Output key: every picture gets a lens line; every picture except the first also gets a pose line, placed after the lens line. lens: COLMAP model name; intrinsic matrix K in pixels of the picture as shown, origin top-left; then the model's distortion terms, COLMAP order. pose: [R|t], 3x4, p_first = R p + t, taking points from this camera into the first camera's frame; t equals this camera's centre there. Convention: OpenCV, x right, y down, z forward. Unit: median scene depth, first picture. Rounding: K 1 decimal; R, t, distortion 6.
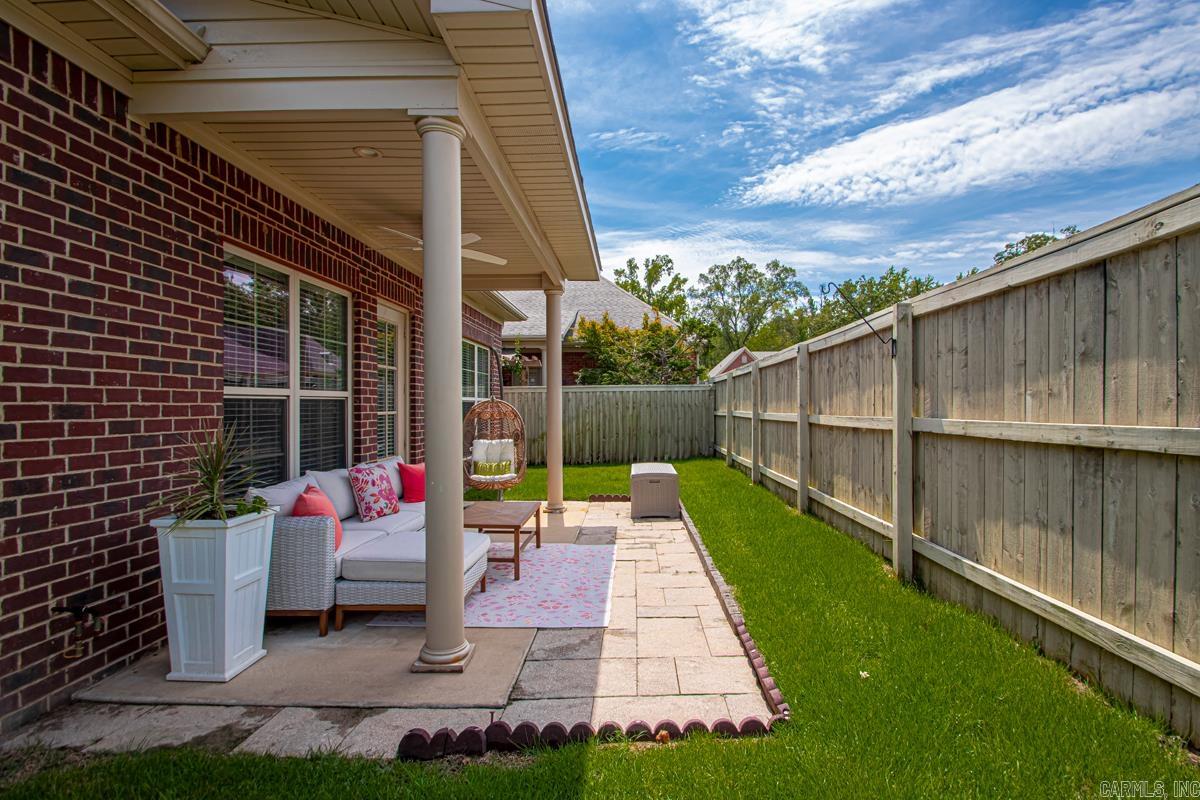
lens RADIAL K [[571.1, 0, 619.0], [0, 571.1, 400.9], [0, 0, 1]] dist [0.018271, -0.014964]
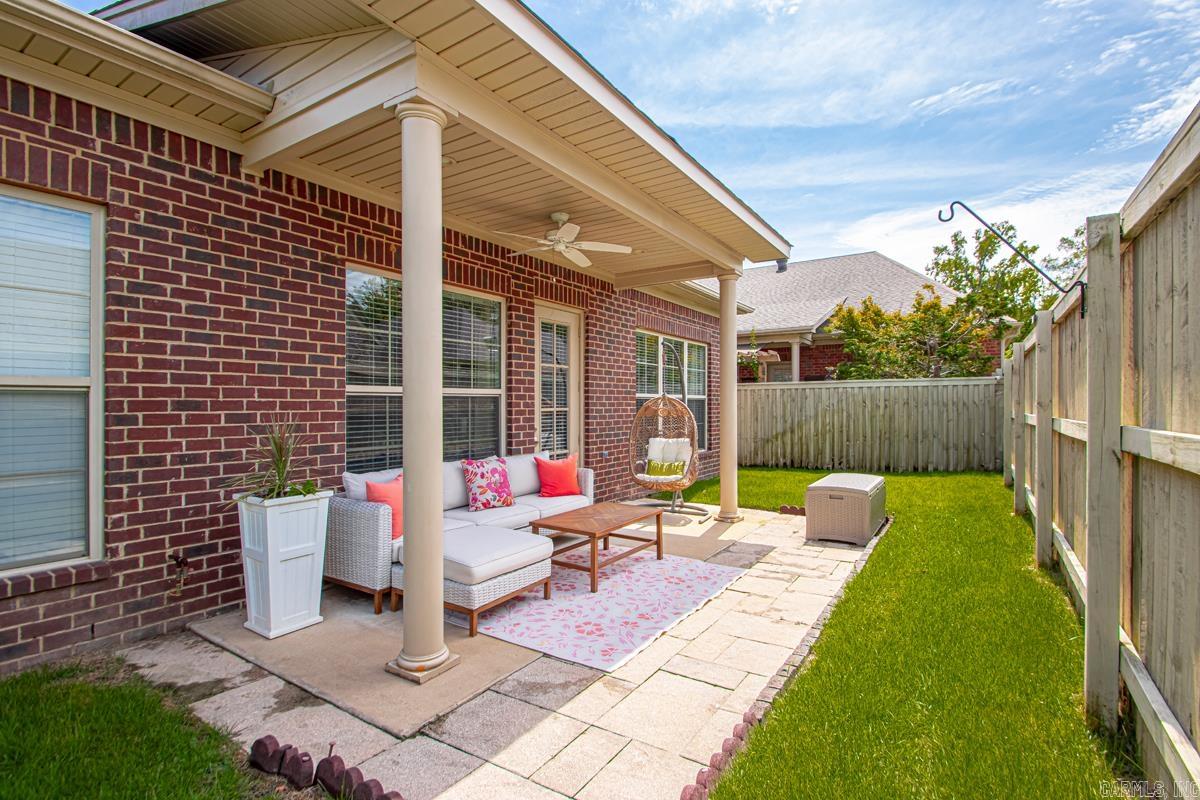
lens RADIAL K [[556.2, 0, 610.6], [0, 556.2, 399.6], [0, 0, 1]] dist [0.015128, -0.015591]
pose [[0.852830, -0.000326, -0.522189, 0.382914], [0.000933, 0.999999, 0.000898, 0.003666], [0.522188, -0.001253, 0.852829, 0.309651]]
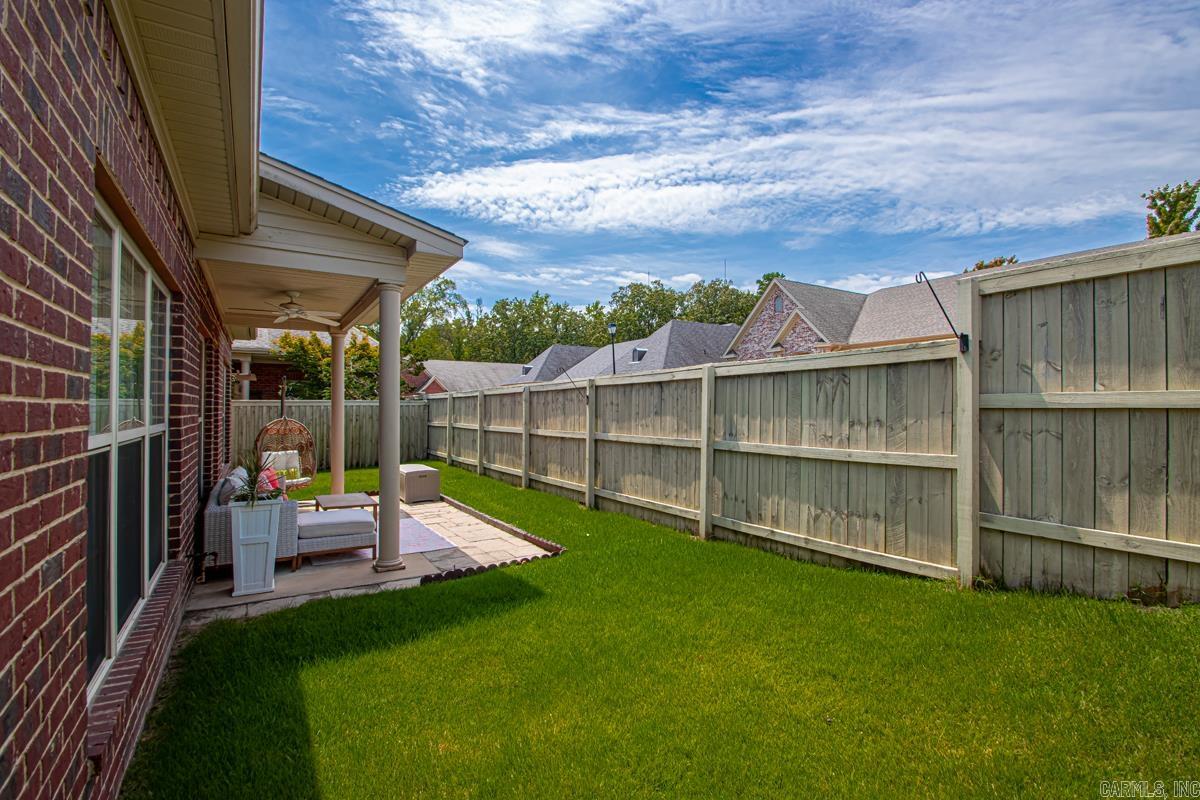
lens RADIAL K [[561.7, 0, 600.0], [0, 561.7, 400.0], [0, 0, 1]] dist [0.039104, -0.013537]
pose [[0.845393, 0.013303, 0.533978, -0.606900], [-0.008713, 0.999900, -0.011116, -0.070954], [-0.534073, 0.004745, 0.845425, -0.803046]]
